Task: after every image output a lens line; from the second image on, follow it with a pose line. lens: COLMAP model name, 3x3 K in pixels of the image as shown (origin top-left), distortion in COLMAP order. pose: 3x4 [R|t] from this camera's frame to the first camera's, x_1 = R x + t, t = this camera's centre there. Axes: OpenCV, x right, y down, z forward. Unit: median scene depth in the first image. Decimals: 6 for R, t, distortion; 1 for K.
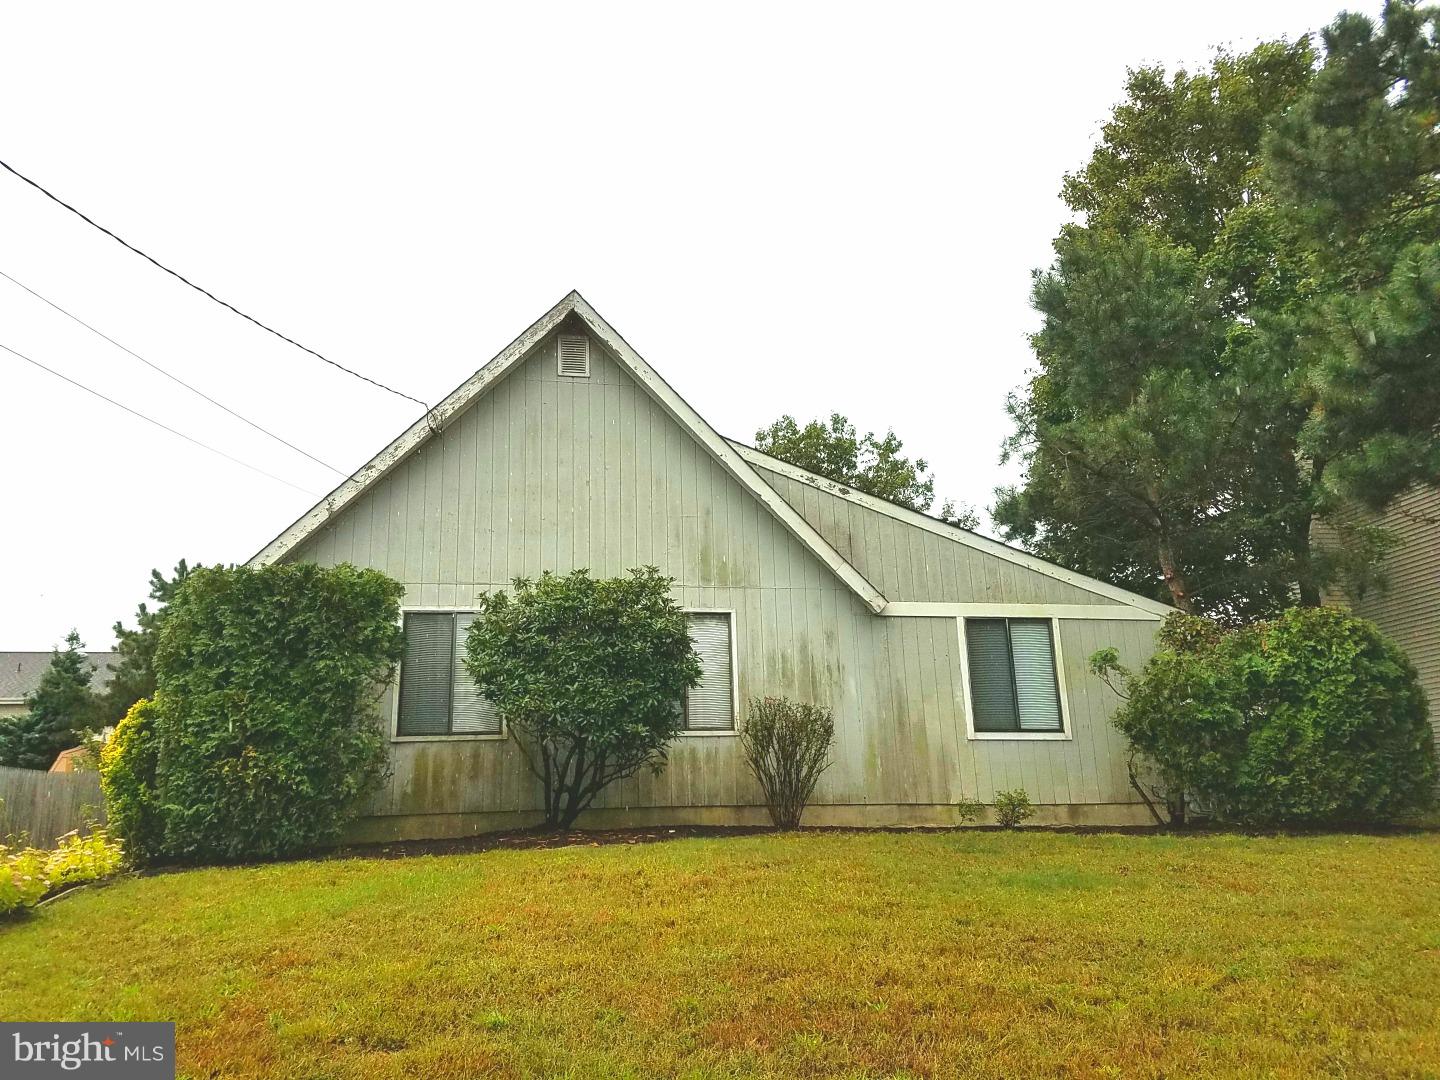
lens RADIAL K [[1174.3, 0, 699.4], [0, 1174.3, 548.2], [0, 0, 1]] dist [0.242534, -0.499142]
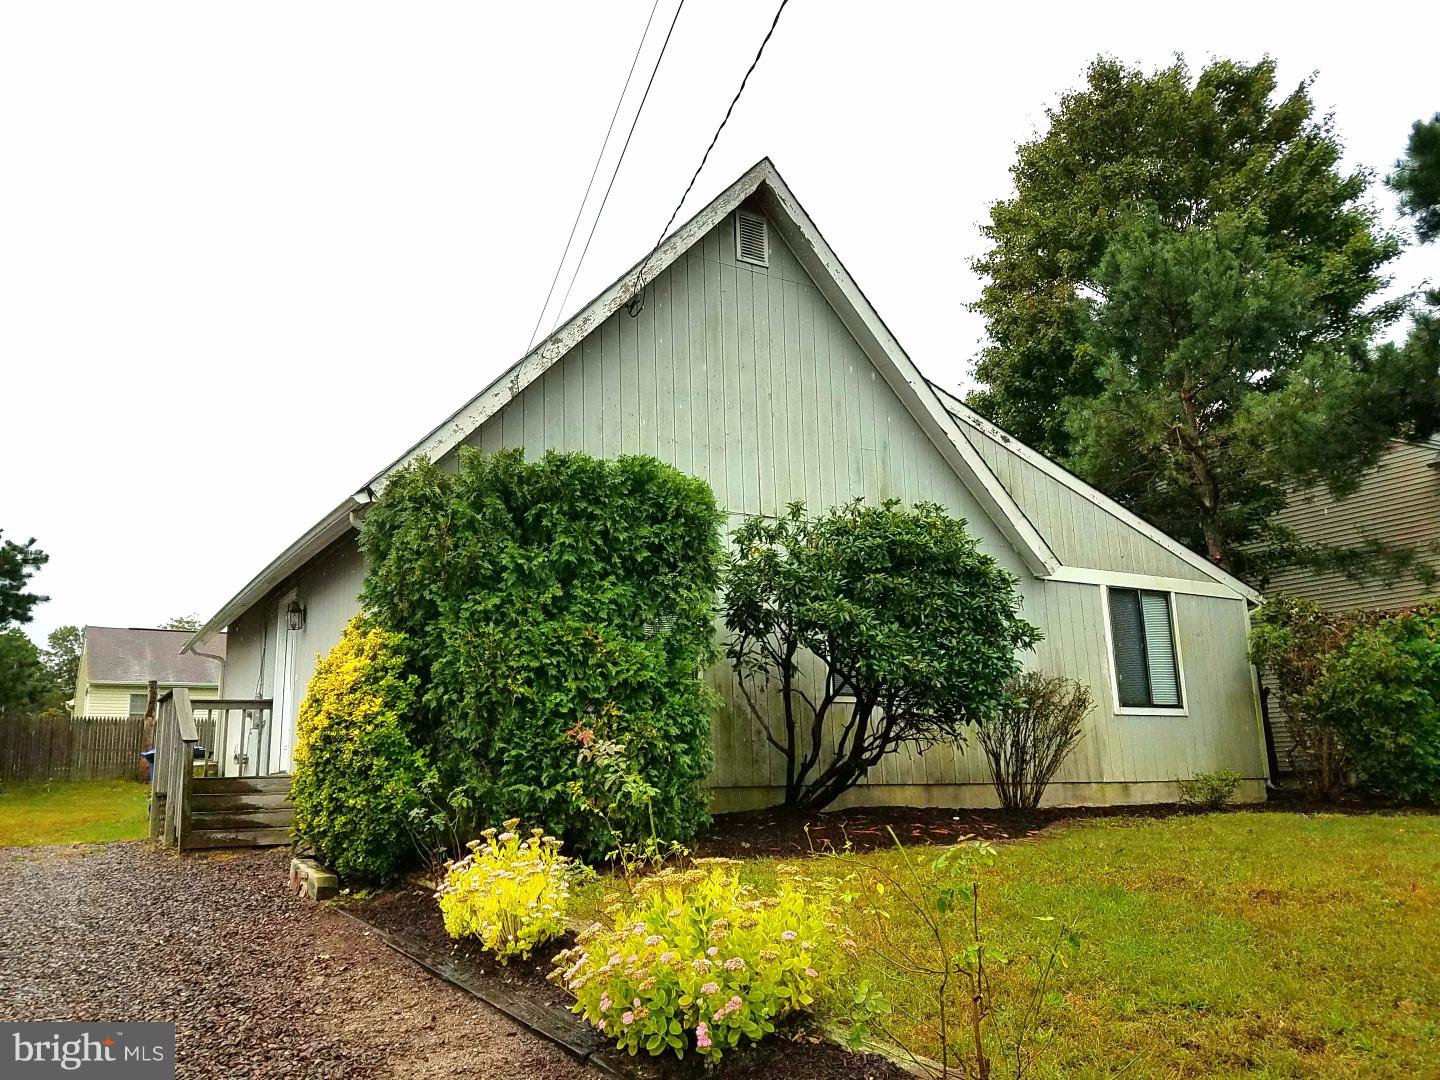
lens RADIAL K [[1174.3, 0, 699.4], [0, 1174.3, 548.2], [0, 0, 1]] dist [0.242534, -0.499142]
pose [[0.919753, 0.074319, 0.385397, -0.452317], [-0.086167, 0.996189, 0.013535, 0.044159], [-0.382922, -0.045657, 0.922652, 0.248843]]
